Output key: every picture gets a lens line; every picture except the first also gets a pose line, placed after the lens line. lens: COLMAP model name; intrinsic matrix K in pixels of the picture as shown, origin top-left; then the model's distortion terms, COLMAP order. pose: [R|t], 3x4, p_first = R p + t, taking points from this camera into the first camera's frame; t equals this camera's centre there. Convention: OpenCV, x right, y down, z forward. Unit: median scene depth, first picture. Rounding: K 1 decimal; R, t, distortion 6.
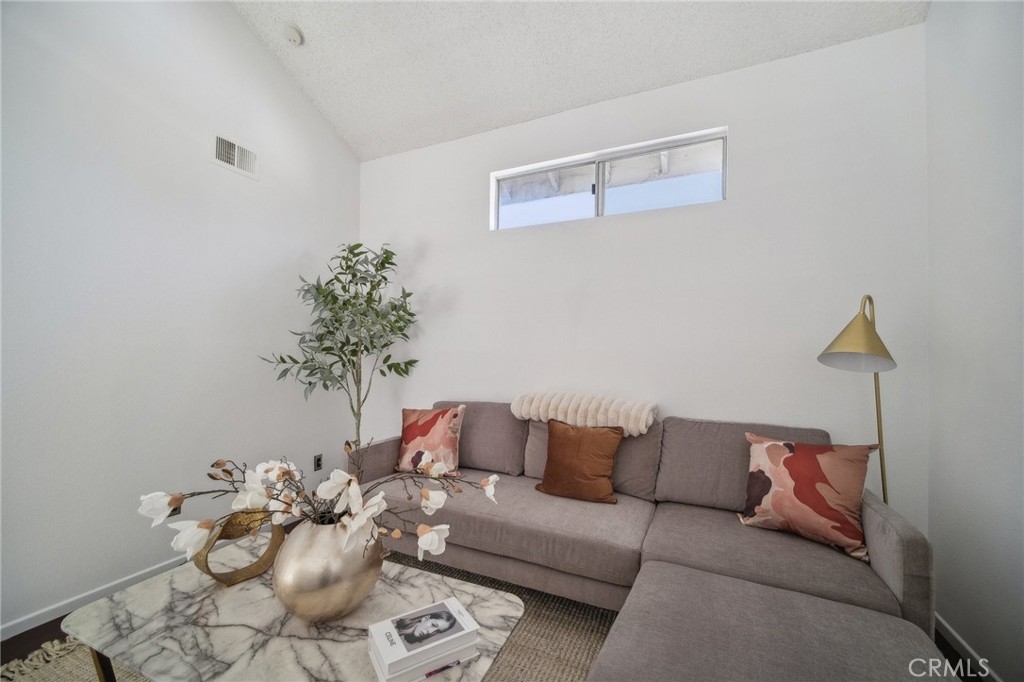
lens RADIAL K [[409.9, 0, 516.2], [0, 409.9, 344.8], [0, 0, 1]] dist [-0.001295, -0.000233]
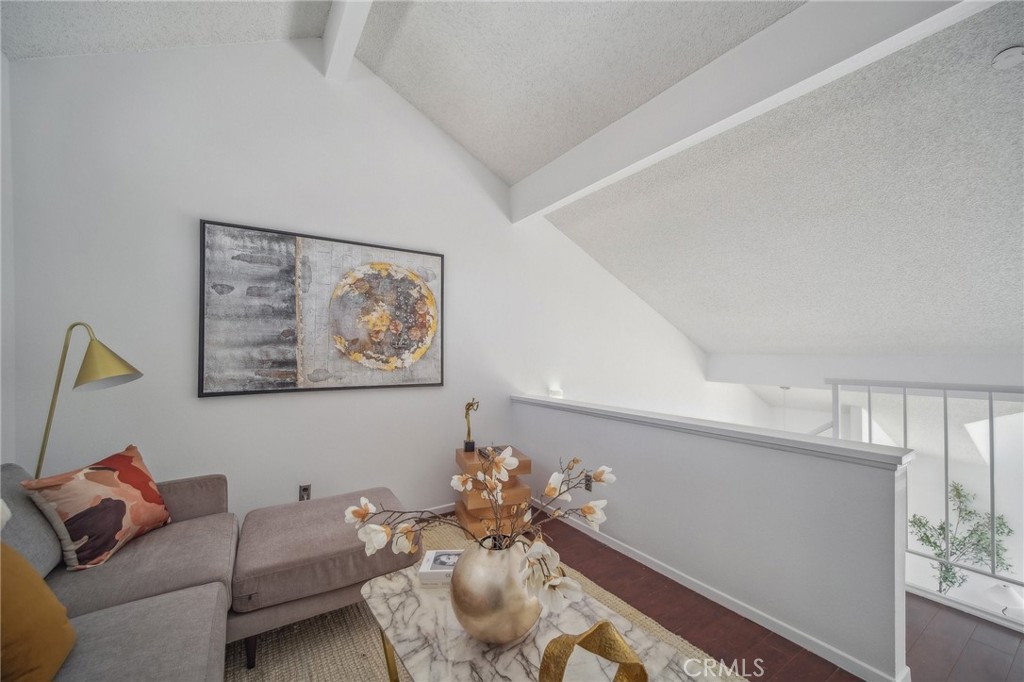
lens RADIAL K [[409.9, 0, 516.2], [0, 409.9, 344.8], [0, 0, 1]] dist [-0.001295, -0.000233]
pose [[-0.851465, 0.007824, 0.524353, -0.938888], [-0.005314, 0.999709, -0.023546, -0.049825], [-0.524384, -0.022836, -0.851175, 1.688779]]
